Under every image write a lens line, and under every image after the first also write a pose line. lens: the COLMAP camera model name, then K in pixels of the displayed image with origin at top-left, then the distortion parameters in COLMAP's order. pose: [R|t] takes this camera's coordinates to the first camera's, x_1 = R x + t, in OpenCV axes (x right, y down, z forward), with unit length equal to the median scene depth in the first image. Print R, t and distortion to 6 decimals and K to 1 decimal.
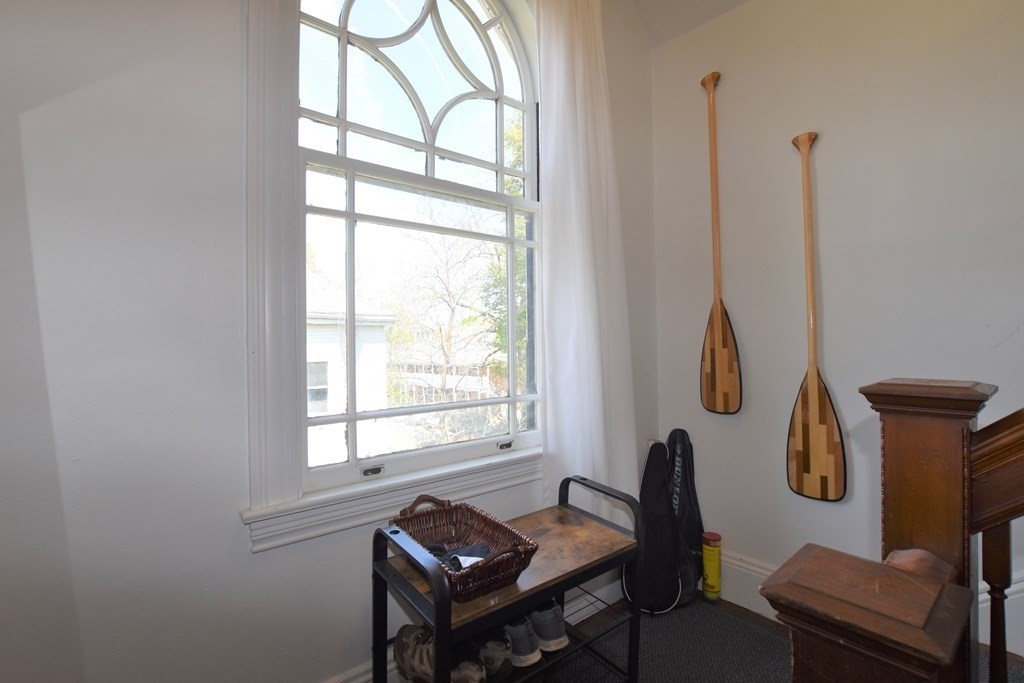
lens RADIAL K [[468.3, 0, 508.3], [0, 468.3, 336.5], [0, 0, 1]] dist [-0.034575, 0.004897]
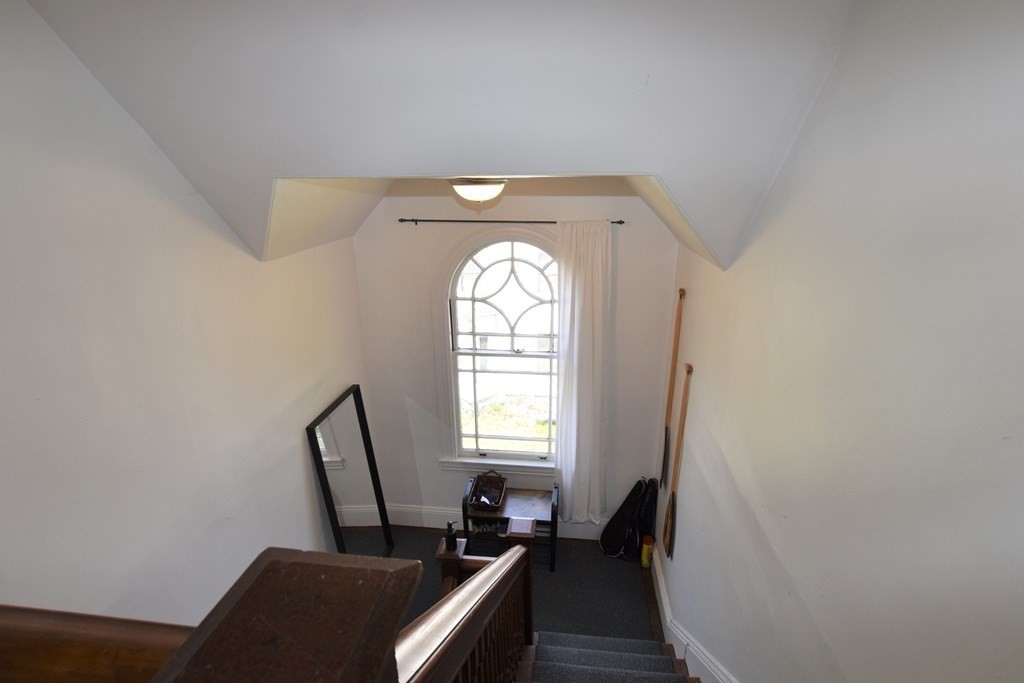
lens RADIAL K [[468.3, 0, 519.2], [0, 468.3, 342.2], [0, 0, 1]] dist [-0.034575, 0.004897]
pose [[0.710377, 0.235200, -0.663360, 1.613178], [-0.001685, 0.943077, 0.332571, -1.323588], [0.703820, -0.235133, 0.670336, -0.602680]]
